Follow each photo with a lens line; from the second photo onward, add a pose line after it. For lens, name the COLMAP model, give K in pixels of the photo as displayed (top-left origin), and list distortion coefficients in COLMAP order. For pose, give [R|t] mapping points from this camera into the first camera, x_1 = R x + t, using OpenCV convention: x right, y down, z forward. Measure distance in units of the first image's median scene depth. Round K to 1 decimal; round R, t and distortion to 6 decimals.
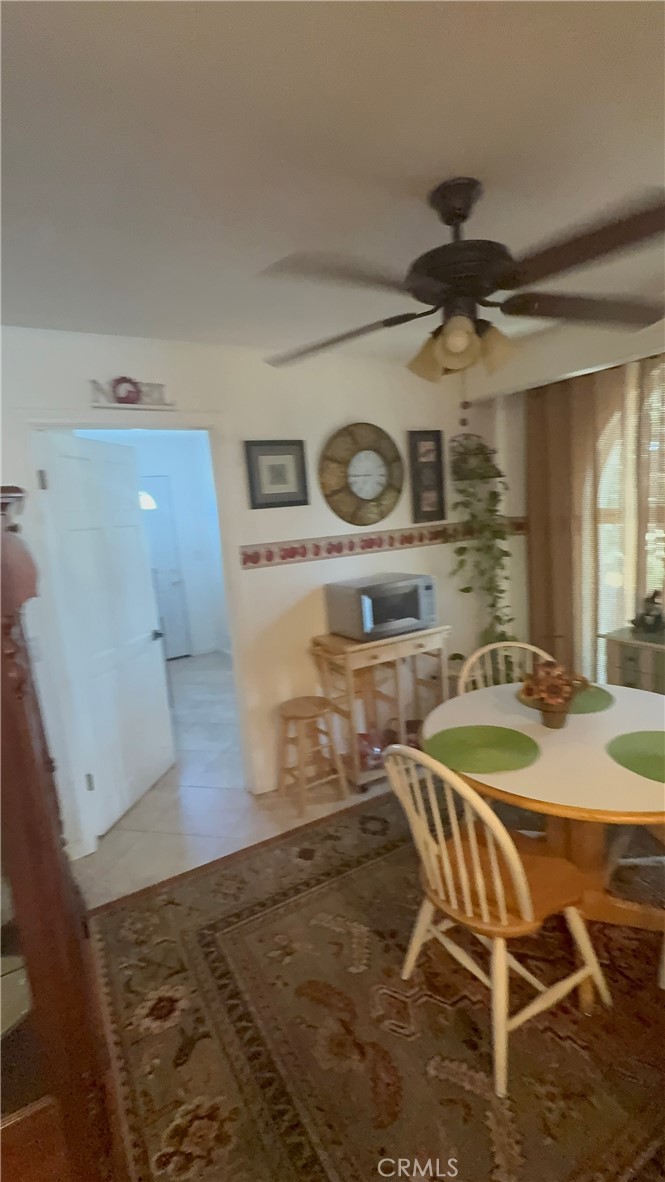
lens RADIAL K [[544.3, 0, 337.3], [0, 544.3, 587.9], [0, 0, 1]] dist [-0.000712, 0.000073]
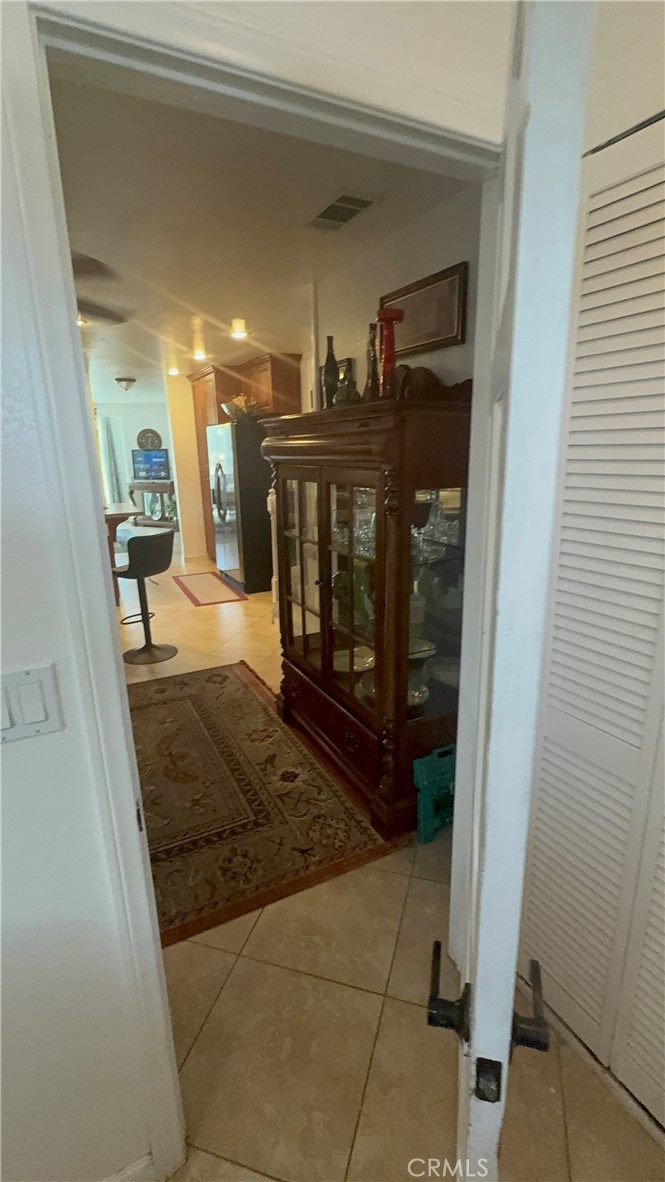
lens RADIAL K [[544.3, 0, 331.6], [0, 544.3, 591.3], [0, 0, 1]] dist [-0.000712, 0.000073]
pose [[-0.993542, 0.076946, 0.083389, -0.351477], [0.103640, 0.914578, 0.390904, -0.141230], [-0.046187, 0.397022, -0.916646, 1.264162]]
